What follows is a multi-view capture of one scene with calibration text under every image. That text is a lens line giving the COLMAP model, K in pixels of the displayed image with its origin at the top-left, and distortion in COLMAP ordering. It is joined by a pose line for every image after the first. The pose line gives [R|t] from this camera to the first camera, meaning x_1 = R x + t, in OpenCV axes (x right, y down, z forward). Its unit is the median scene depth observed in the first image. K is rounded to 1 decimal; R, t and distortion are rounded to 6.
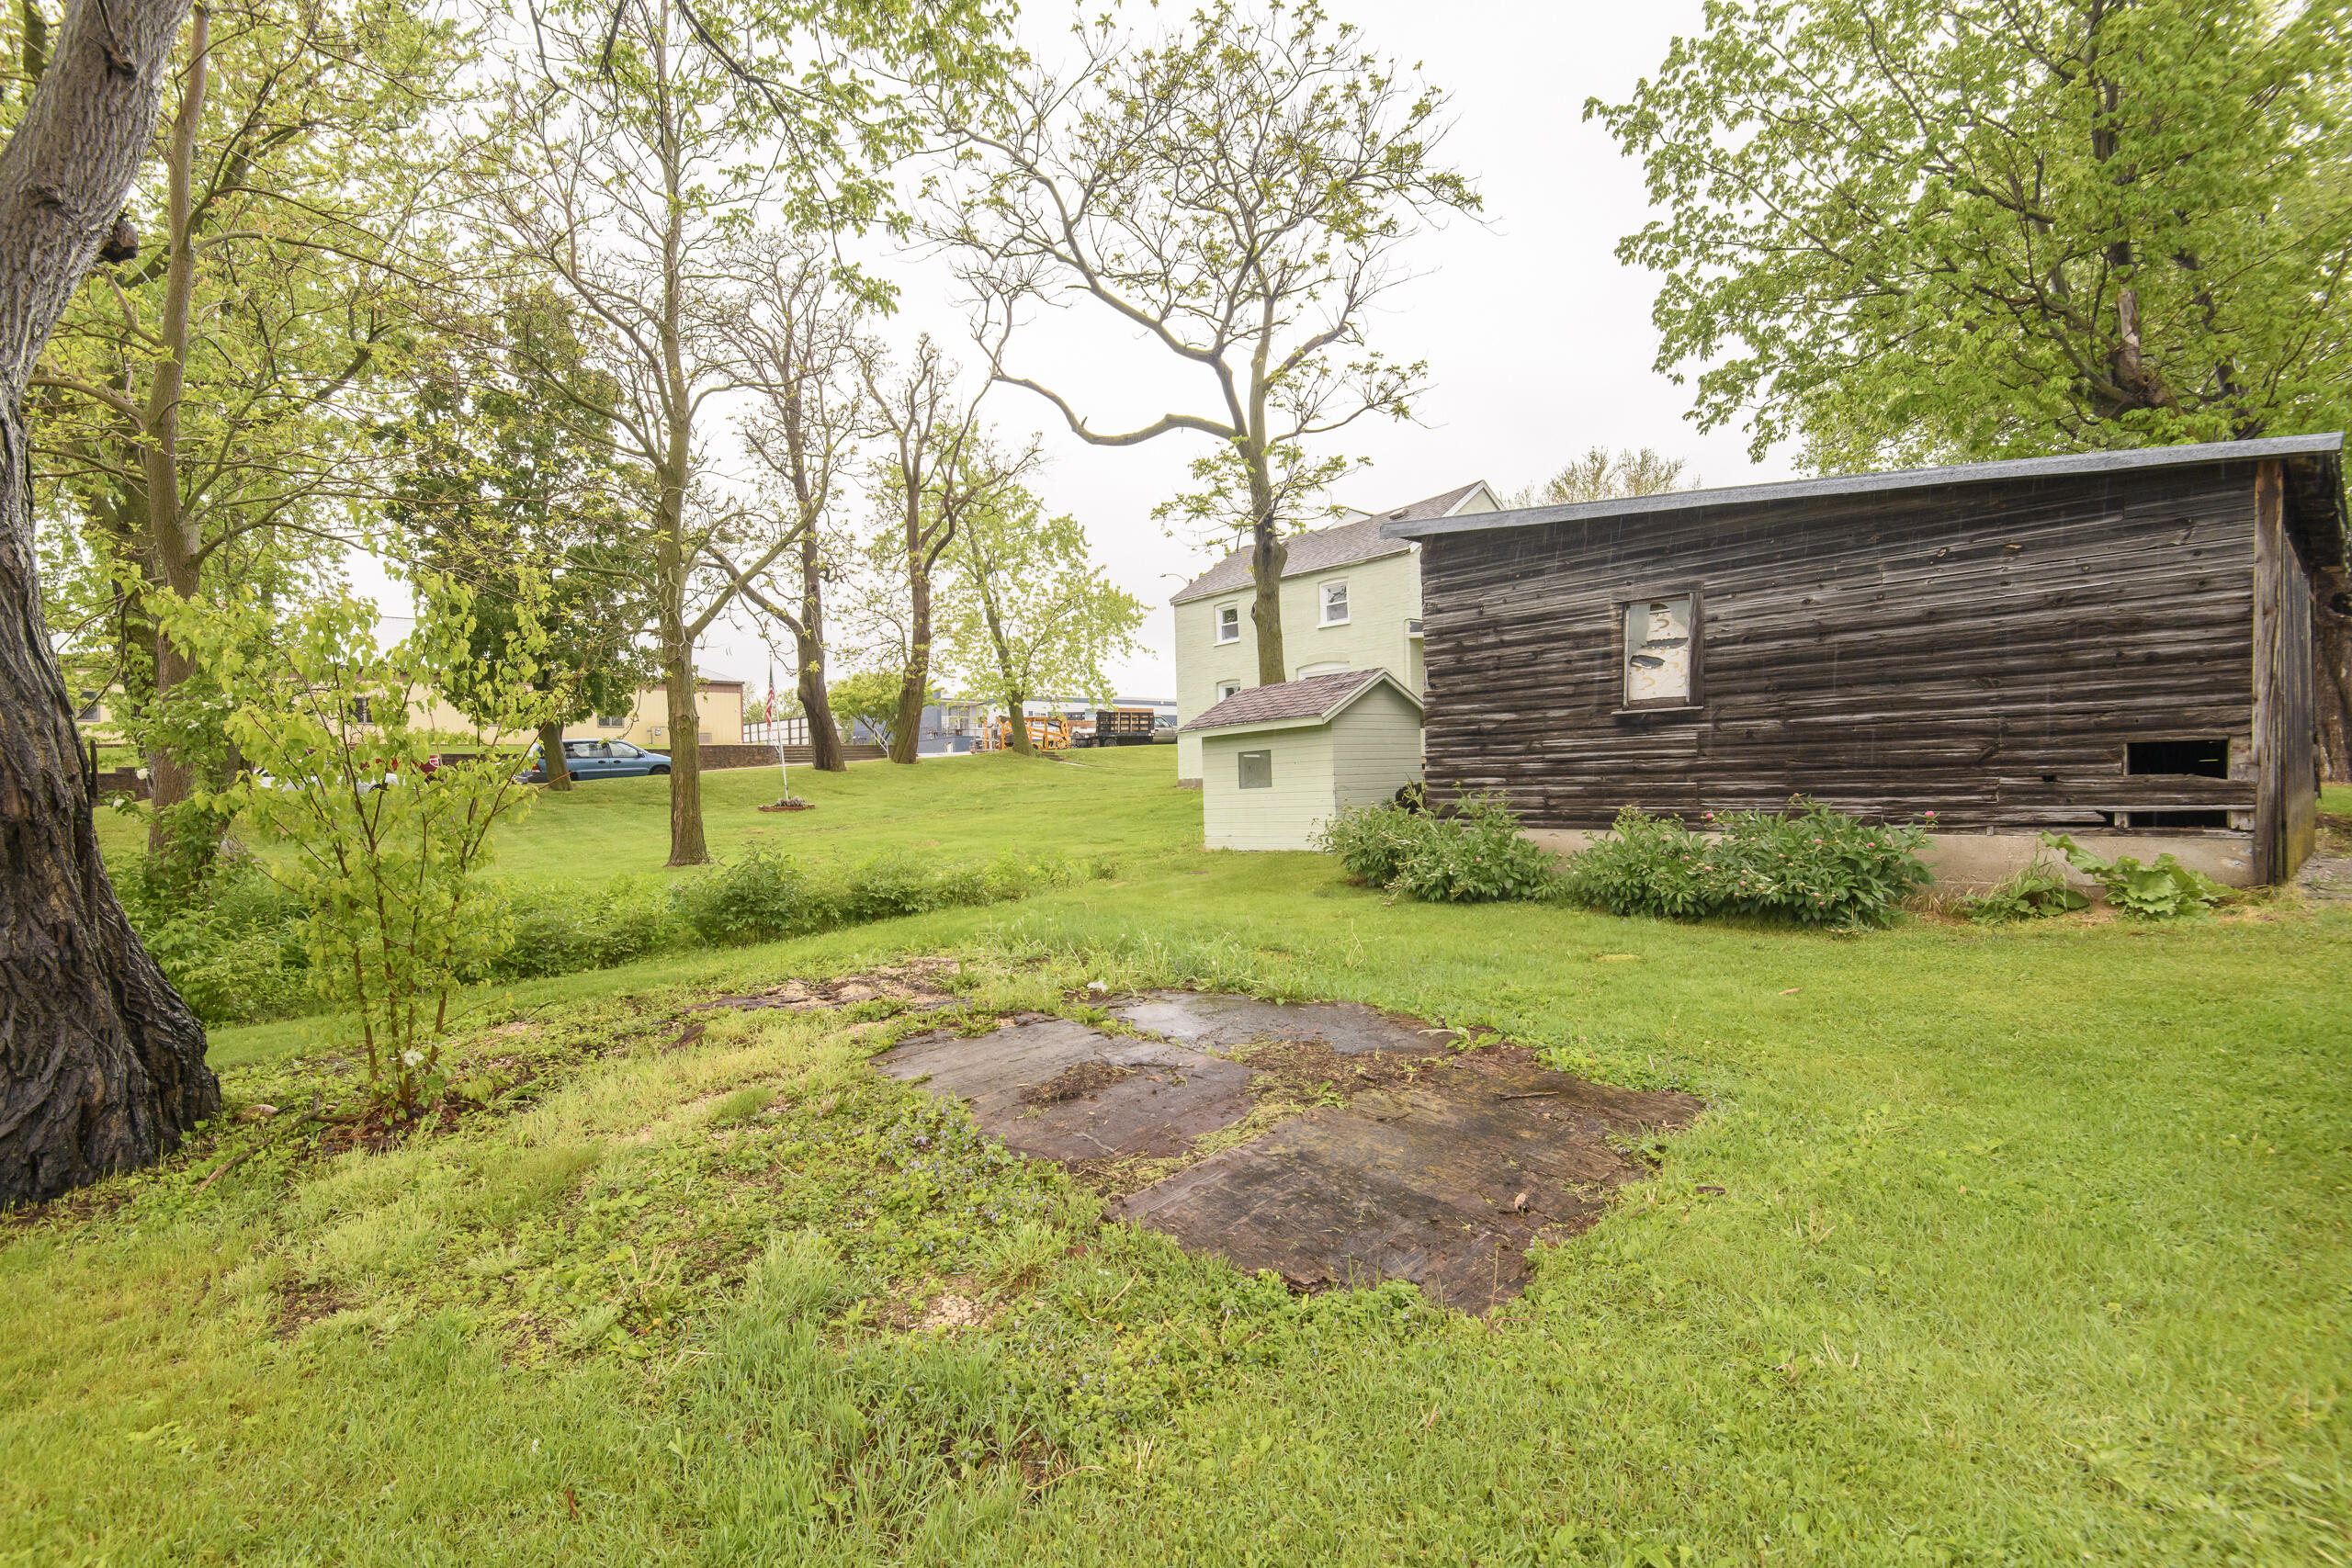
lens RADIAL K [[1076.9, 0, 1170.1], [0, 1076.9, 764.1], [0, 0, 1]] dist [0.022434, -0.000290]
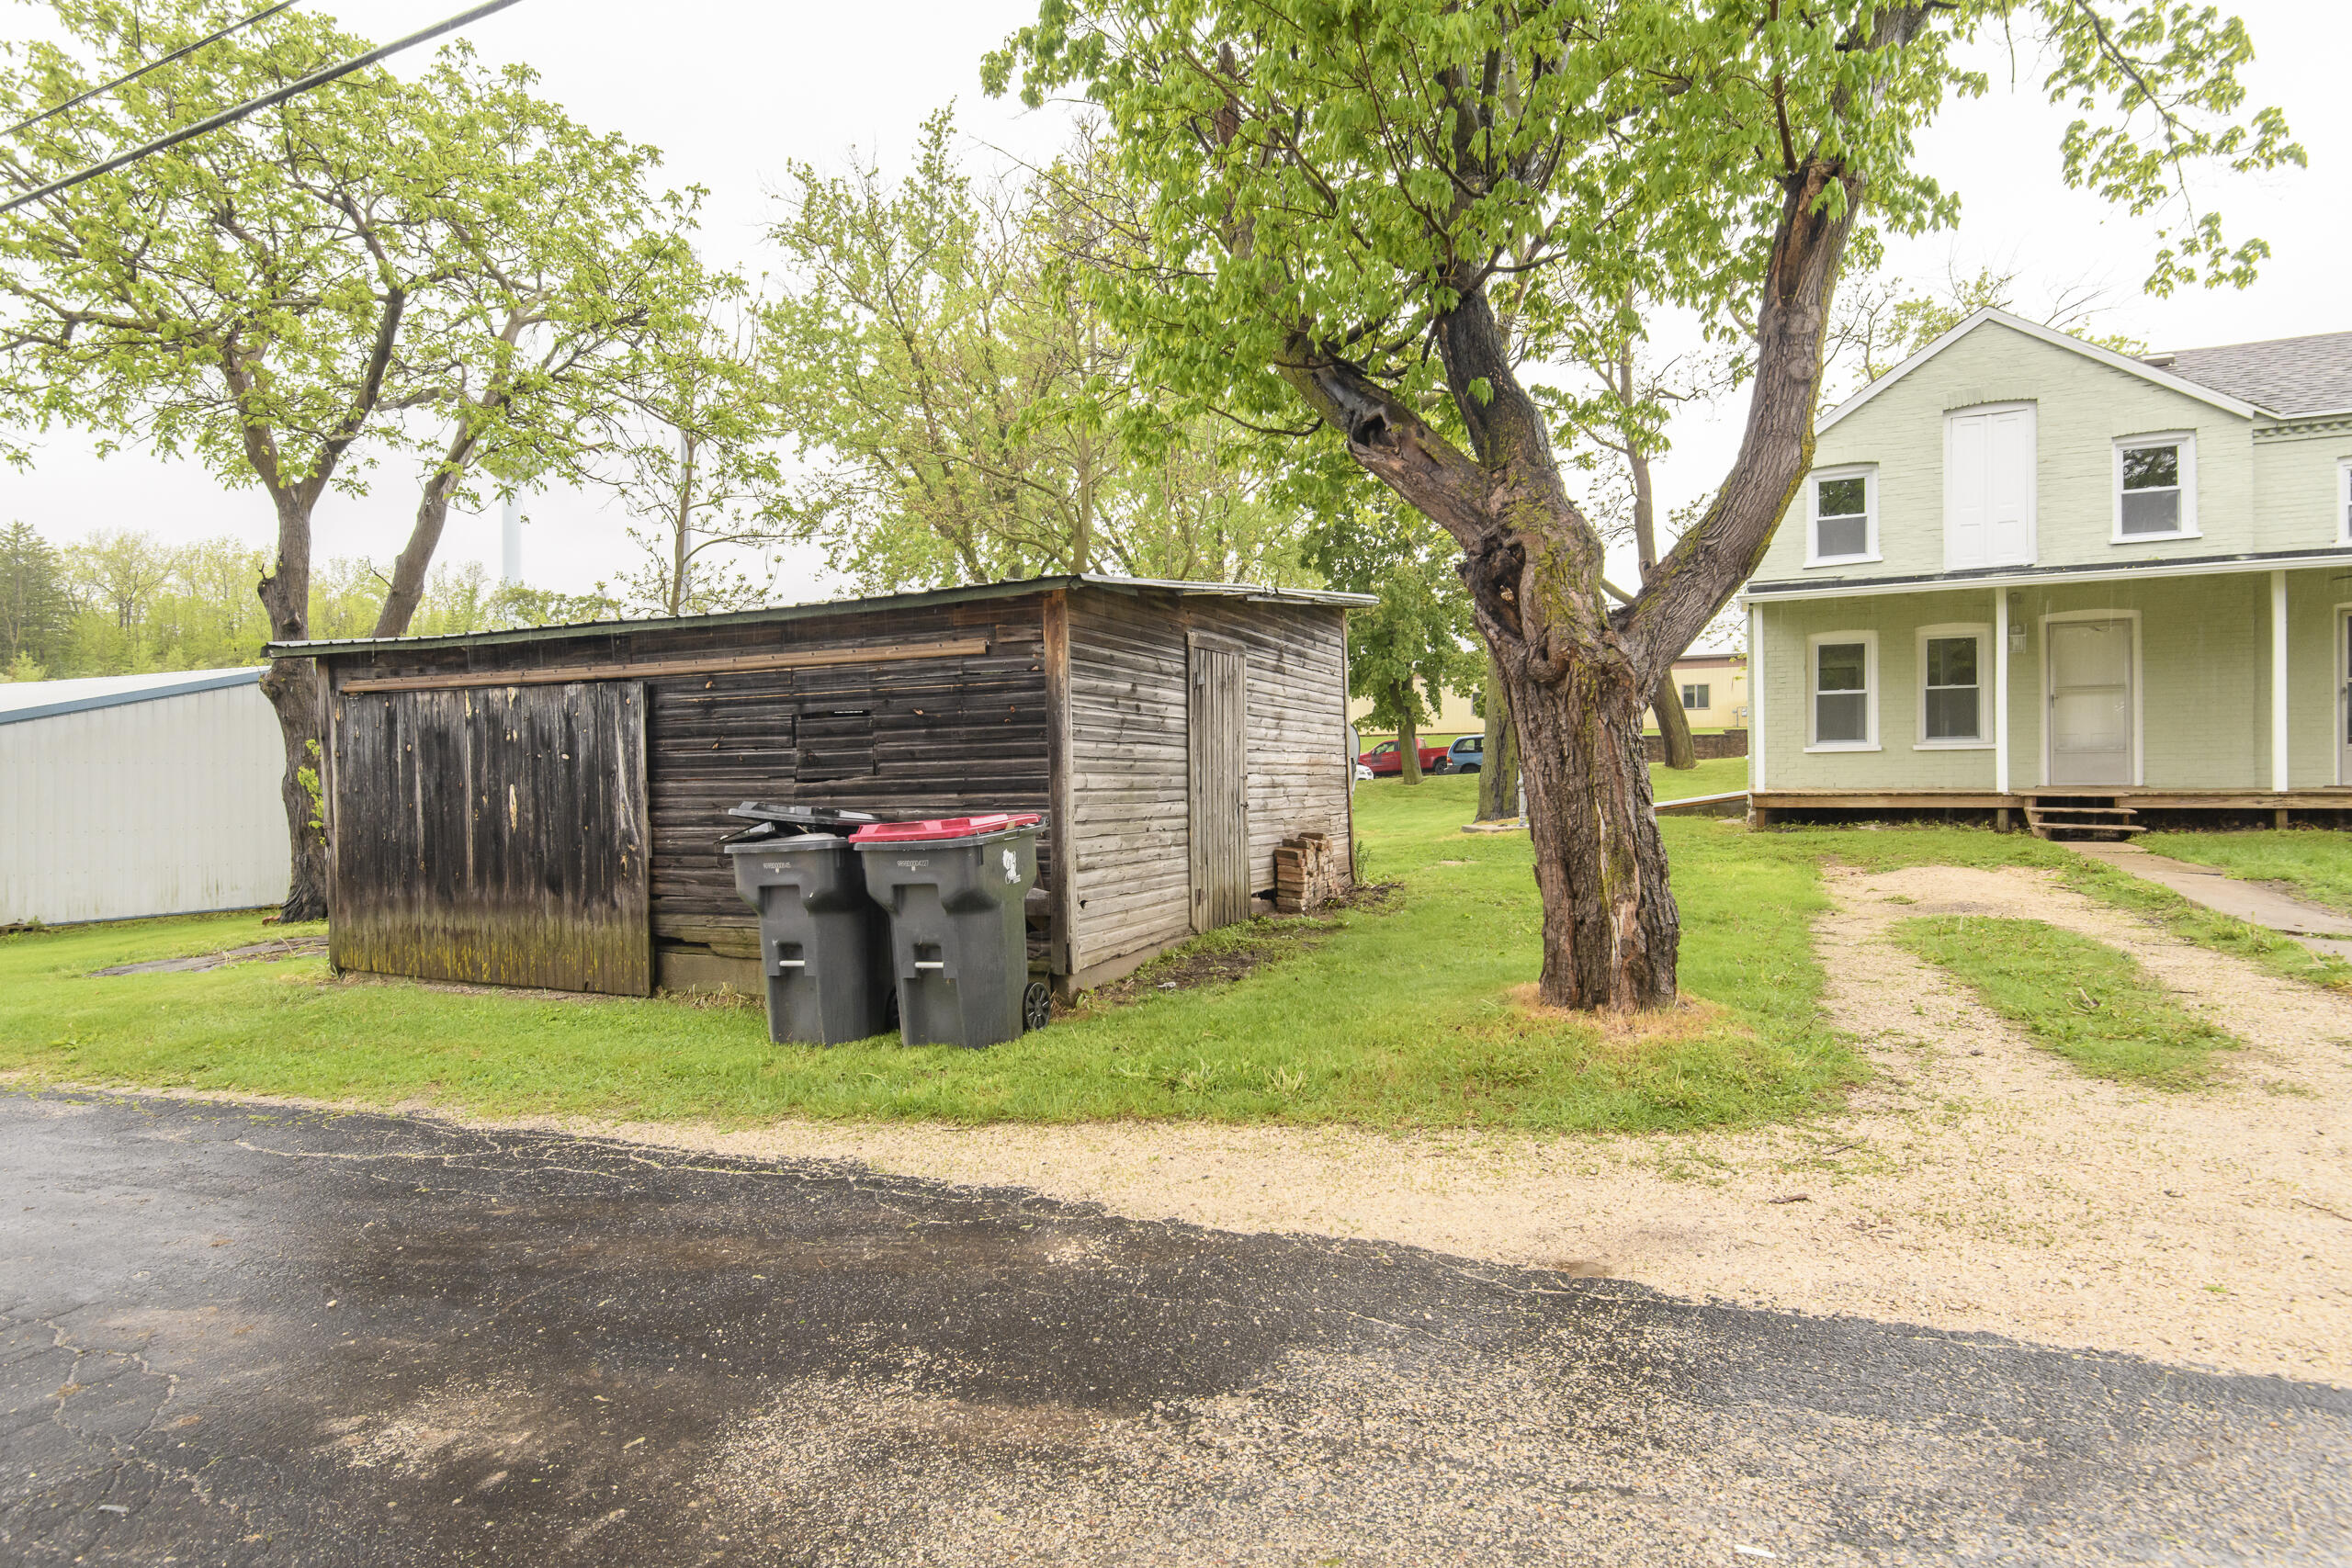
lens RADIAL K [[1276.9, 0, 1172.8], [0, 1276.9, 772.7], [0, 0, 1]] dist [0.029335, -0.012670]
pose [[0.409658, 0.024825, -0.911901, 0.873597], [0.008330, 0.999486, 0.030951, -0.051296], [0.912201, -0.020276, 0.409241, 0.398050]]
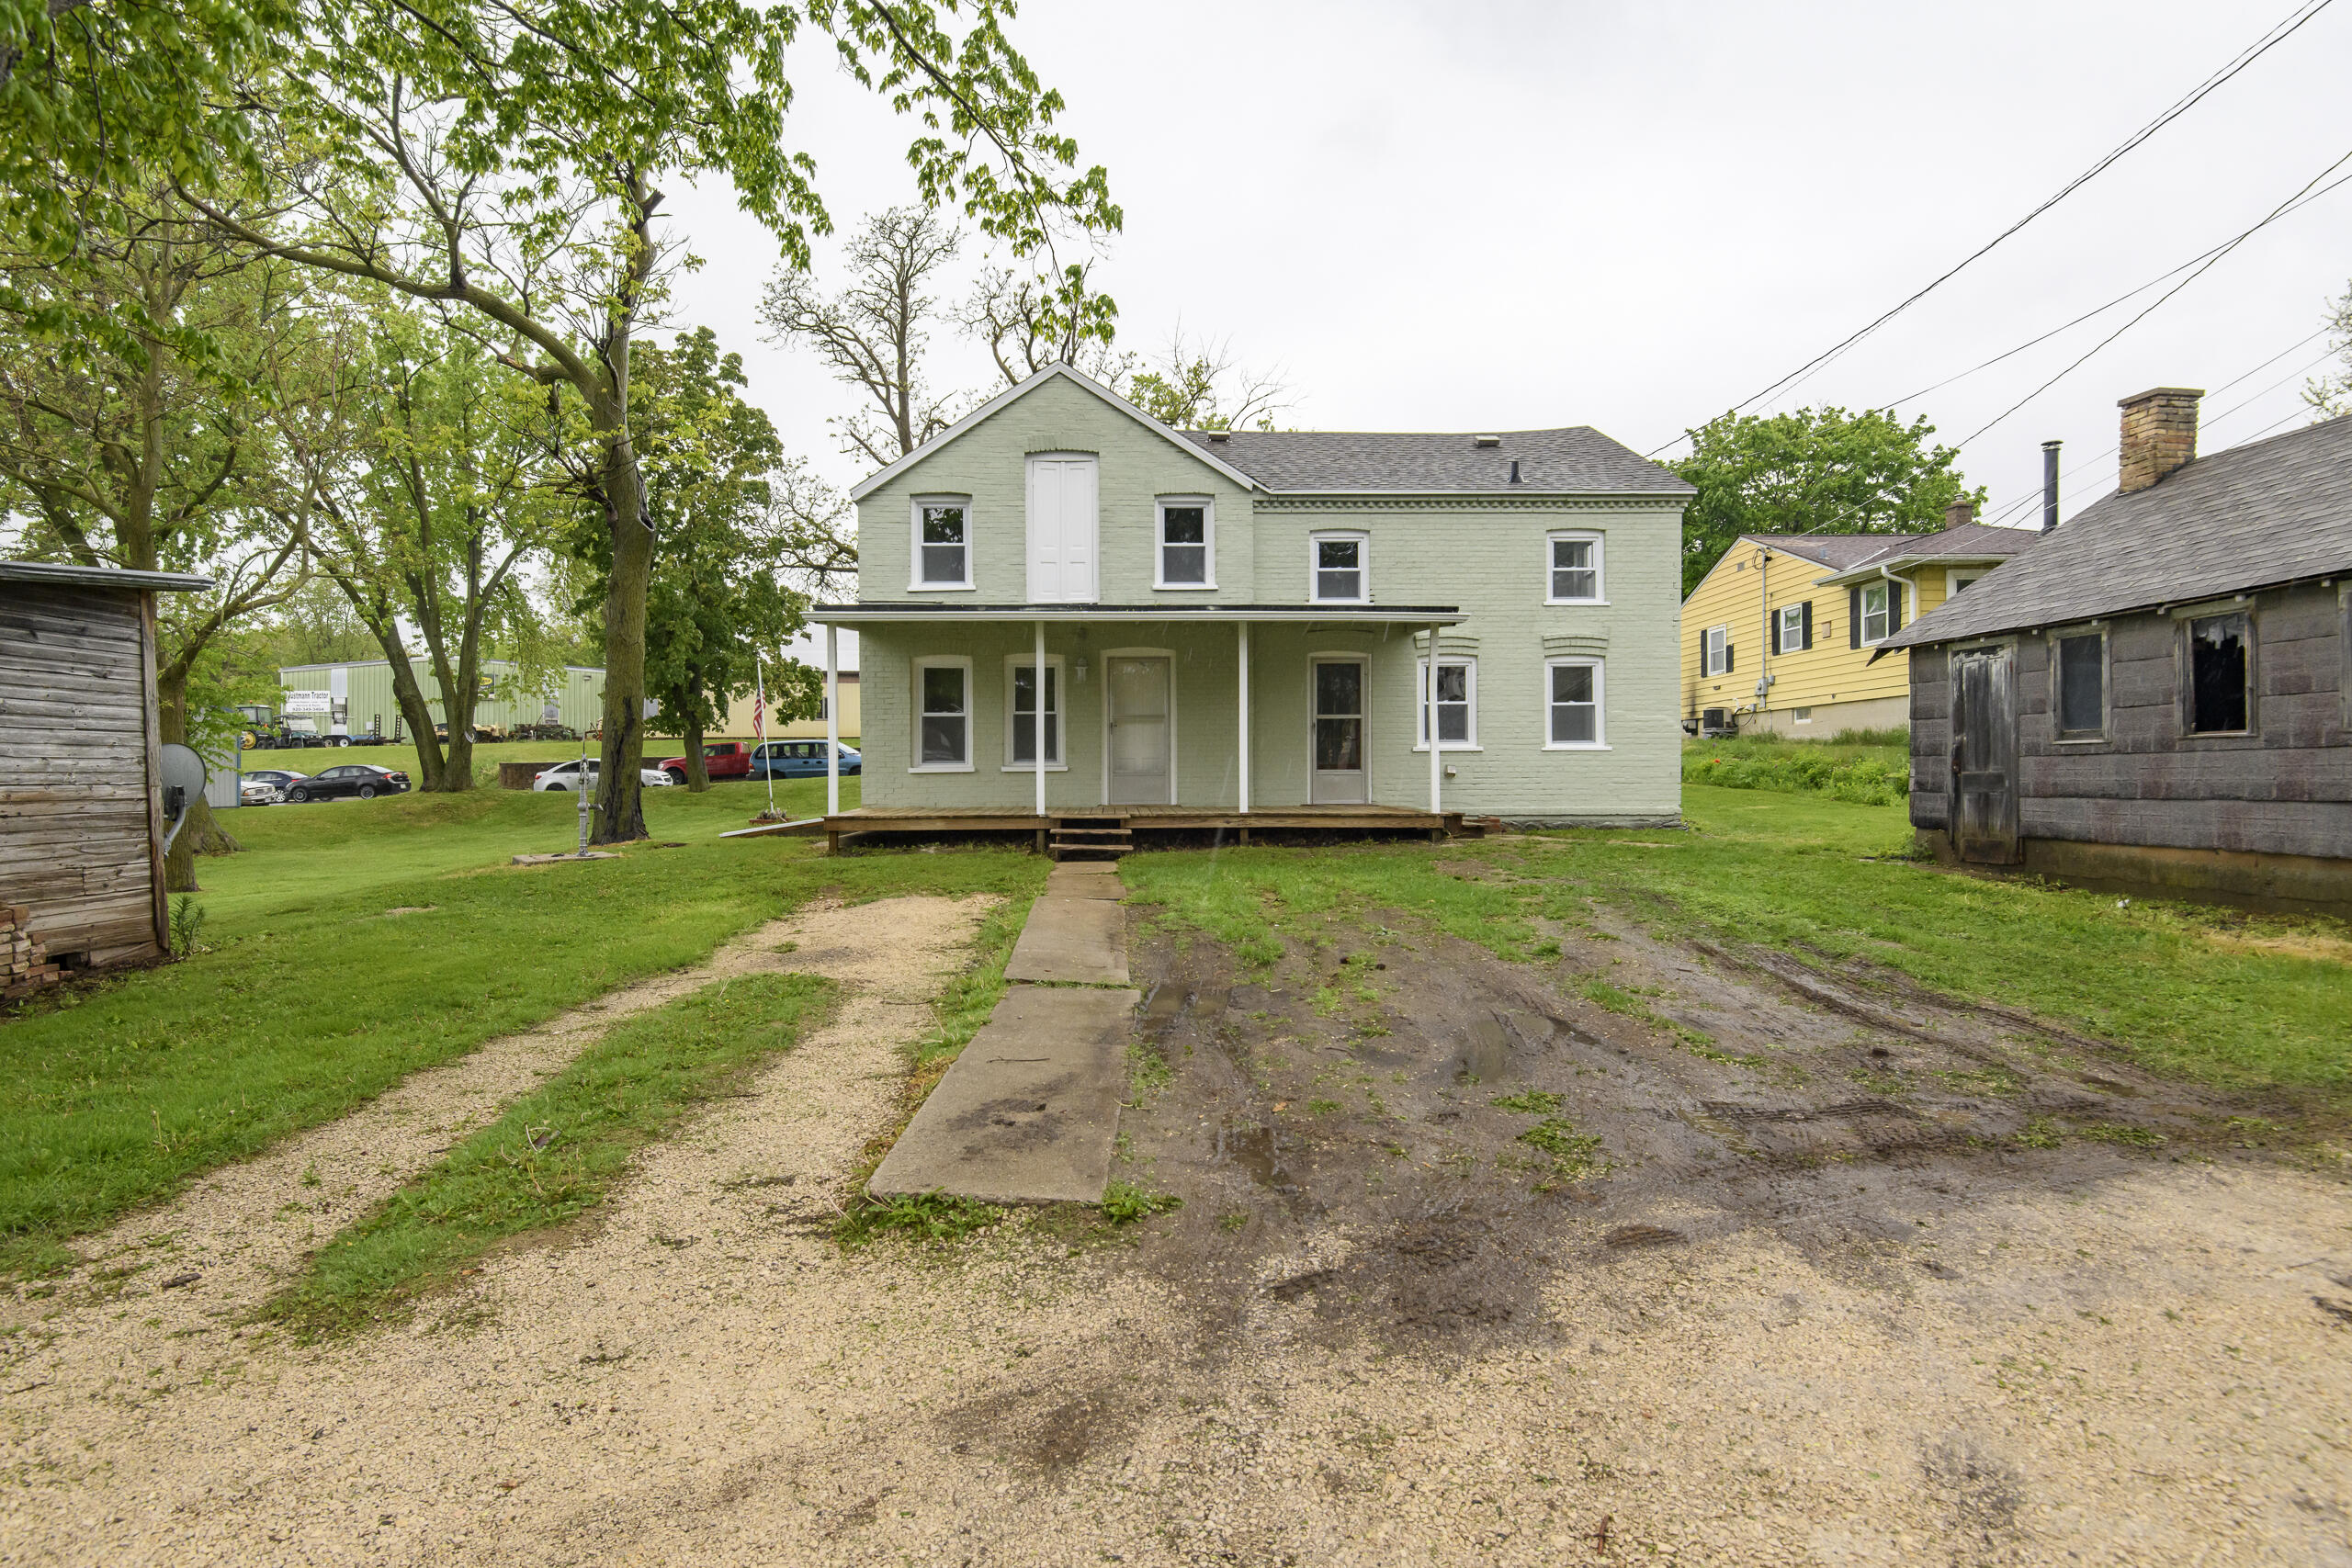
lens RADIAL K [[1167.5, 0, 1199.3], [0, 1167.5, 780.3], [0, 0, 1]] dist [0.039327, -0.026386]
pose [[0.784675, 0.032657, -0.619047, 0.908849], [-0.009478, 0.999127, 0.040694, -0.063409], [0.619835, -0.026064, 0.784299, 0.625253]]
